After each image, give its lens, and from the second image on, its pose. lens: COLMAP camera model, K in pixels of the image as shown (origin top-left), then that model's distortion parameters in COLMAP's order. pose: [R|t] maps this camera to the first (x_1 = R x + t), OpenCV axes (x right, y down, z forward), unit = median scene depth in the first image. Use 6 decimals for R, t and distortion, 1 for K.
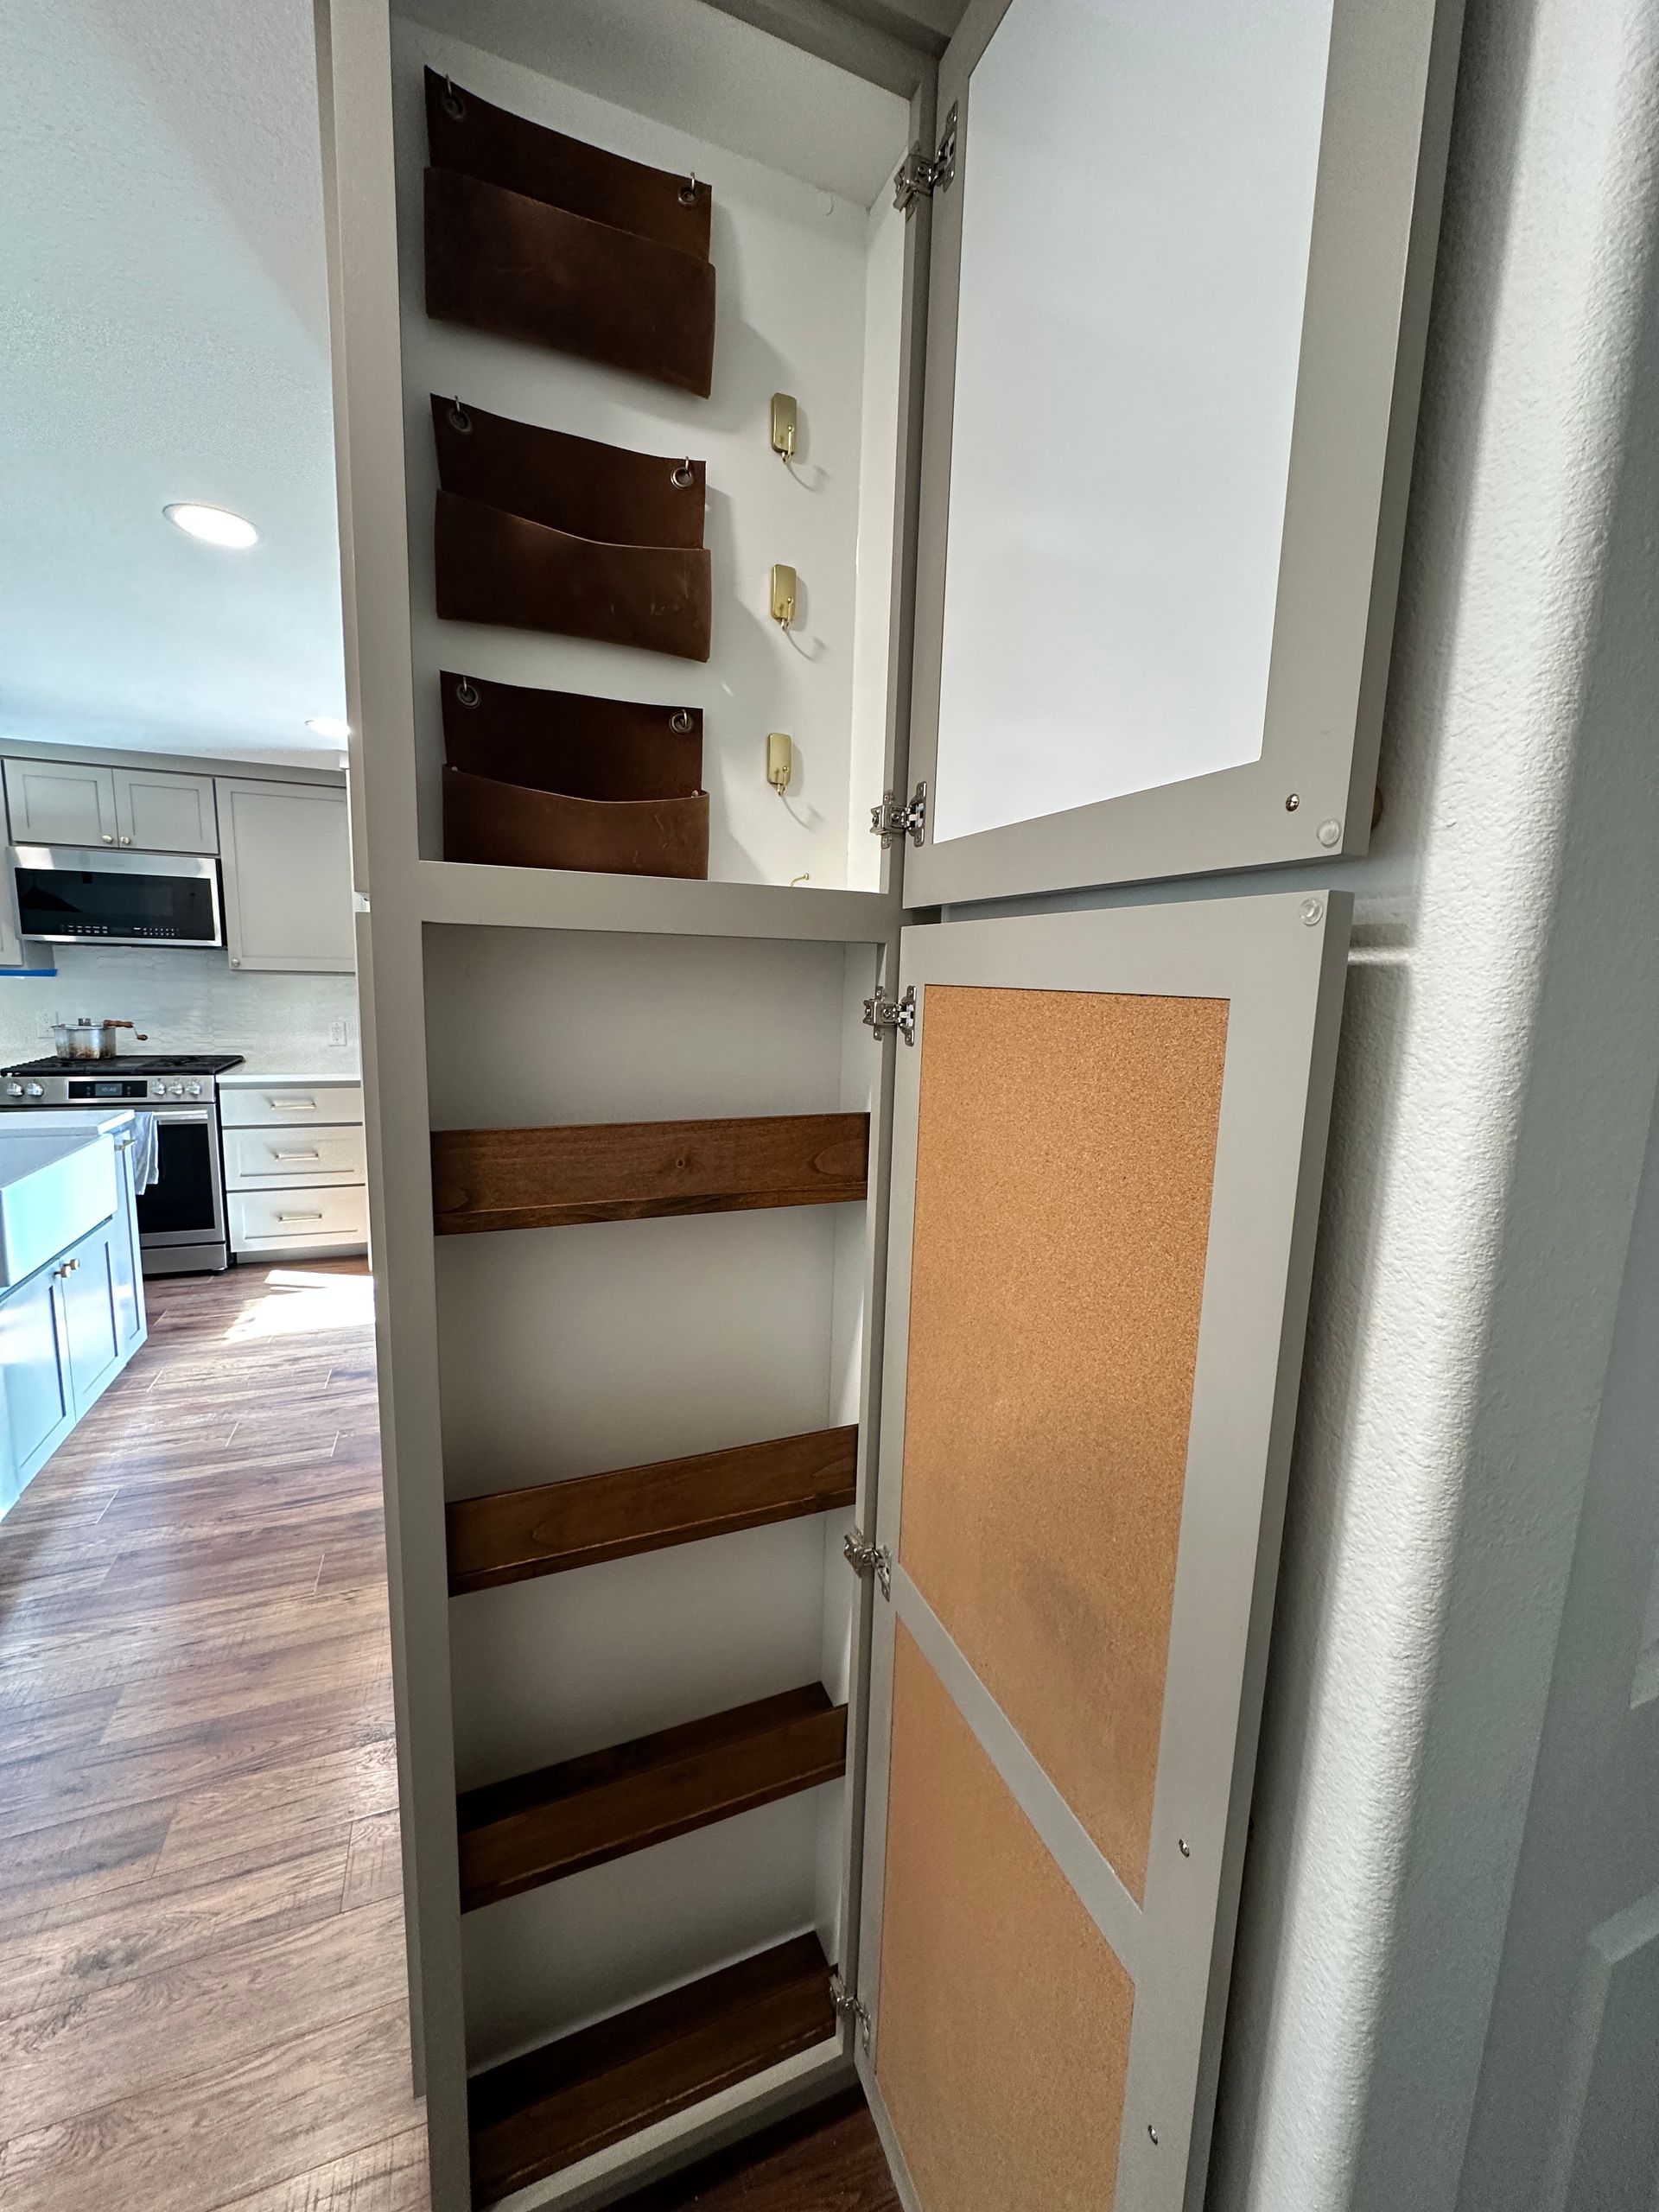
lens RADIAL K [[883.2, 0, 826.2], [0, 883.2, 1104.9], [0, 0, 1]] dist [-0.003594, 0.000159]
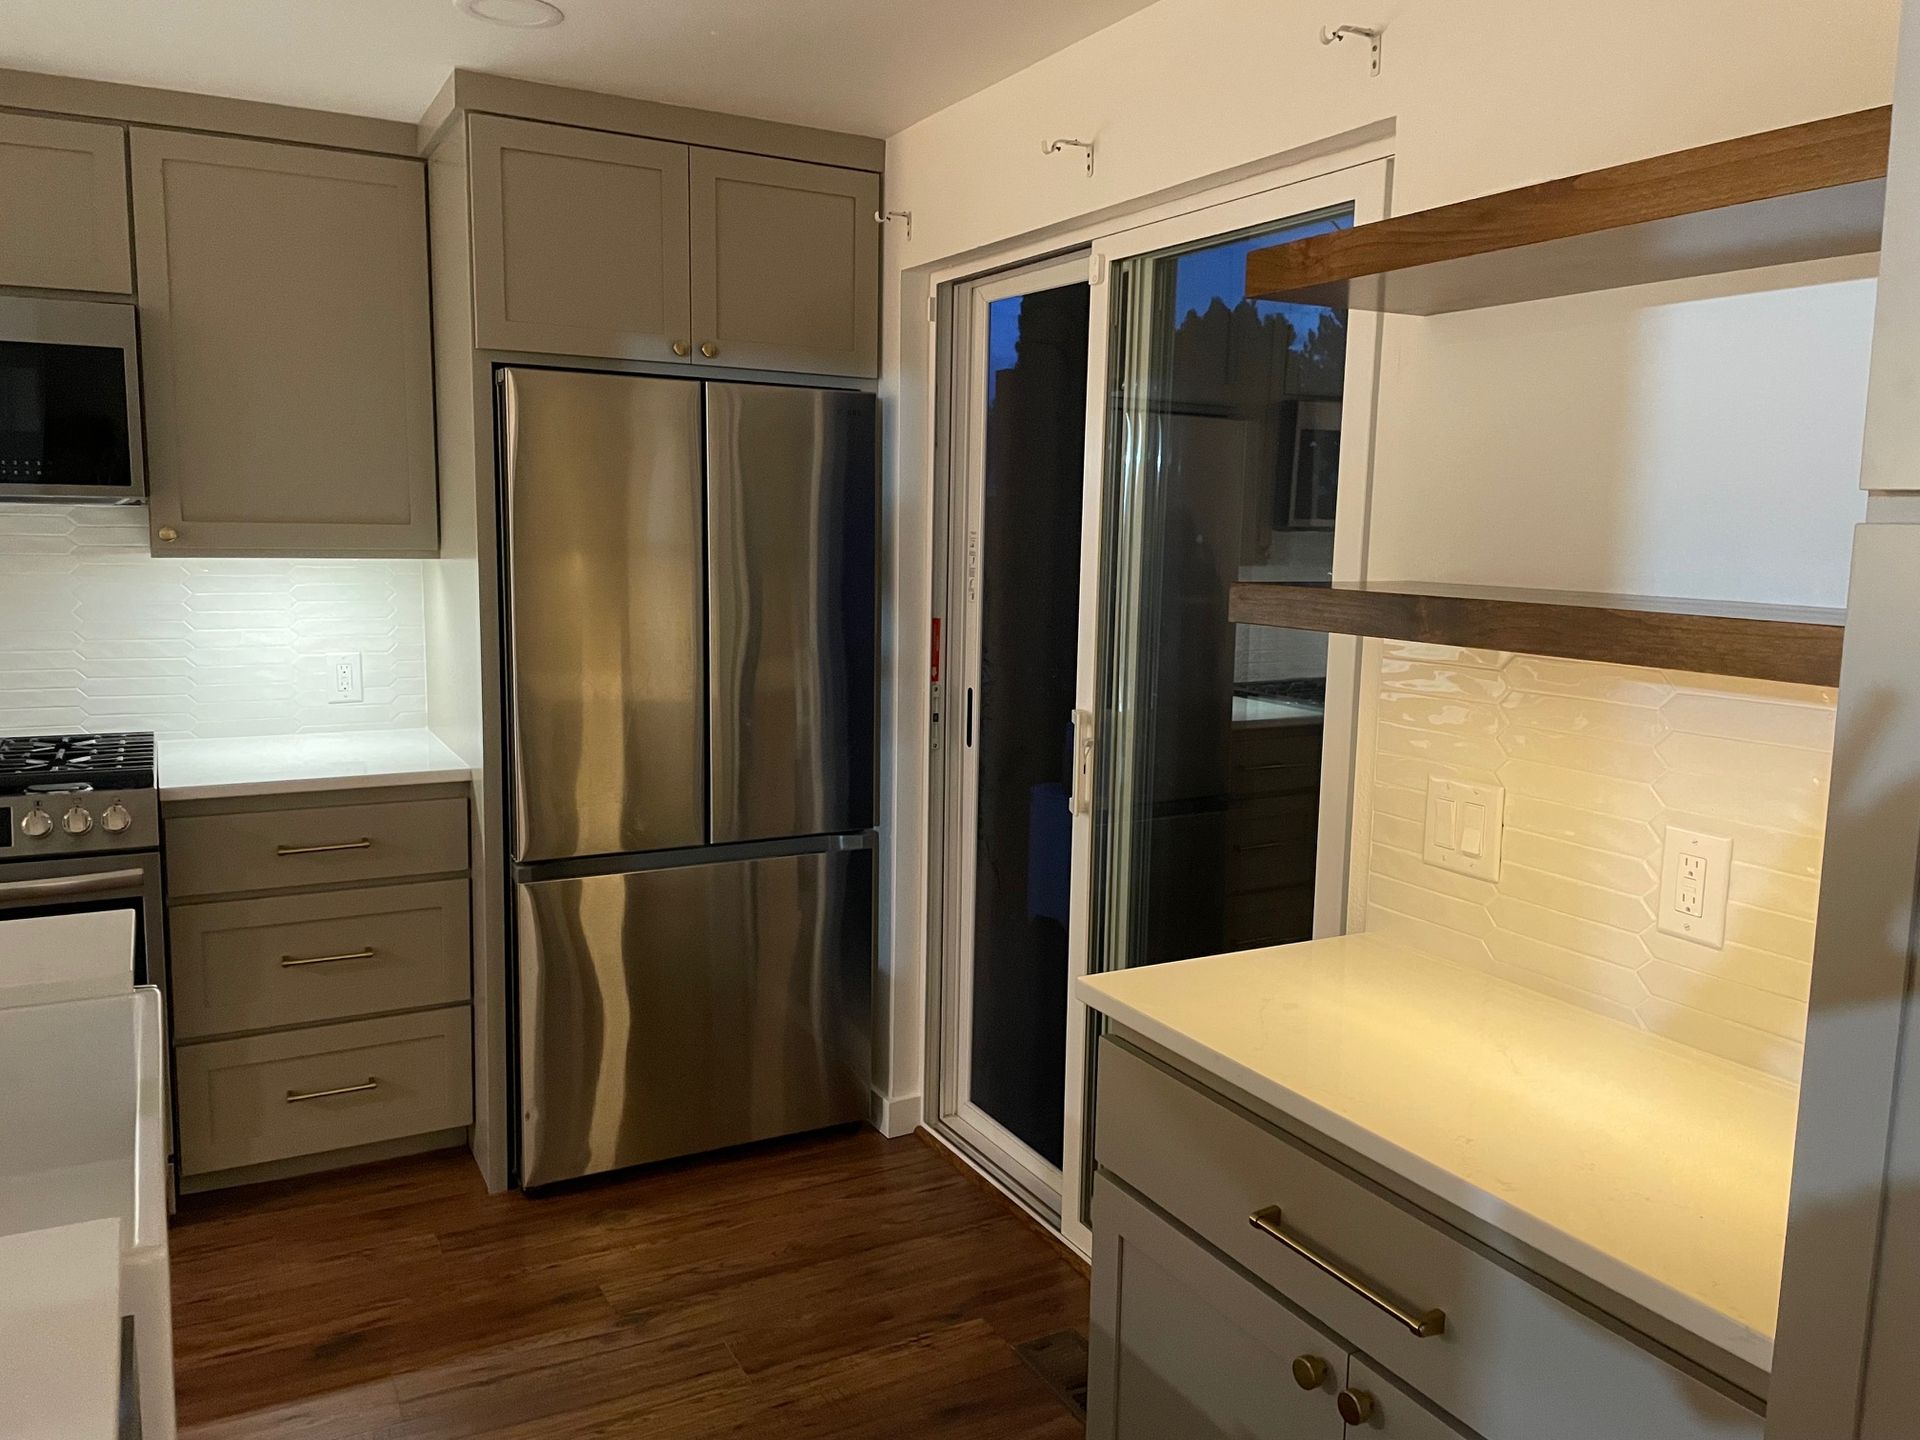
lens RADIAL K [[1449.6, 0, 992.5], [0, 1449.6, 694.0], [0, 0, 1]] dist [0.004501, 0.000348]
pose [[0.991670, -0.025419, 0.126273, -1.070370], [0.027943, 0.999443, -0.018258, -0.162475], [-0.125739, 0.021634, 0.991827, 0.631350]]
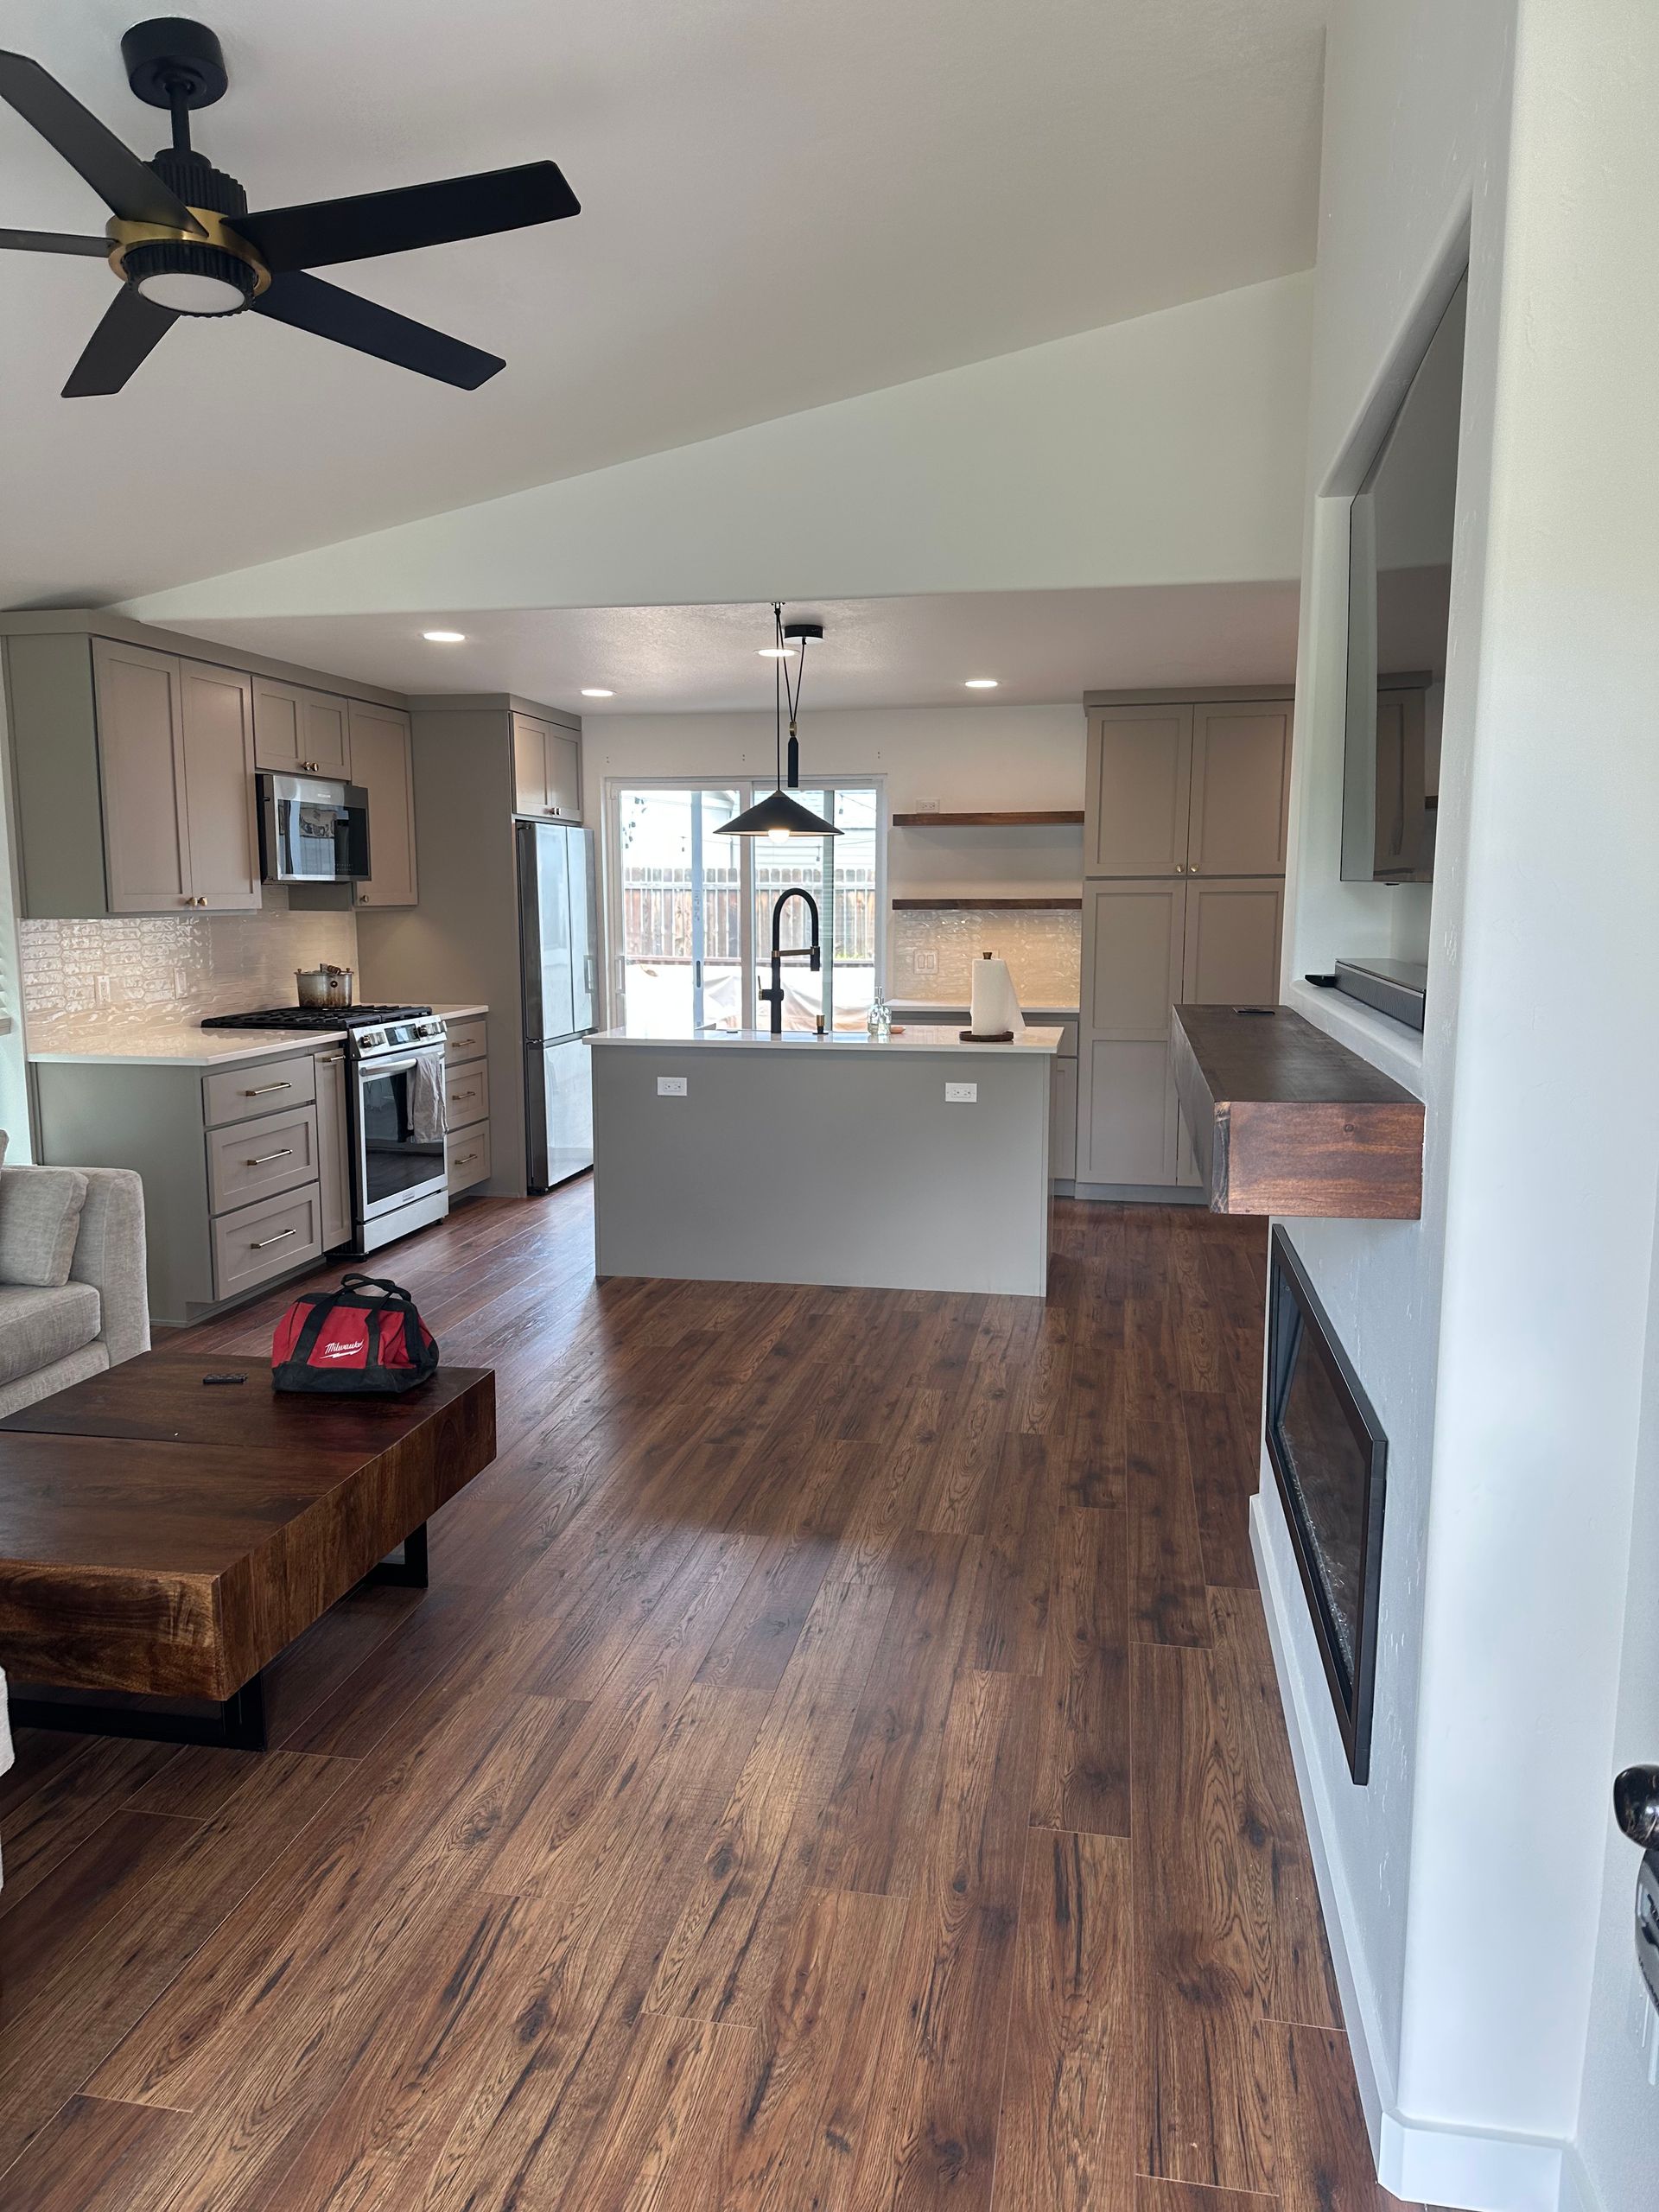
lens RADIAL K [[1563.8, 0, 829.5], [0, 1563.8, 1104.8], [0, 0, 1]] dist [0.087870, -0.067053]
pose [[0.538290, -0.146092, 0.830001, -5.589090], [0.139195, 0.986746, 0.083408, -0.057140], [-0.831185, 0.070634, 0.551490, -0.916276]]
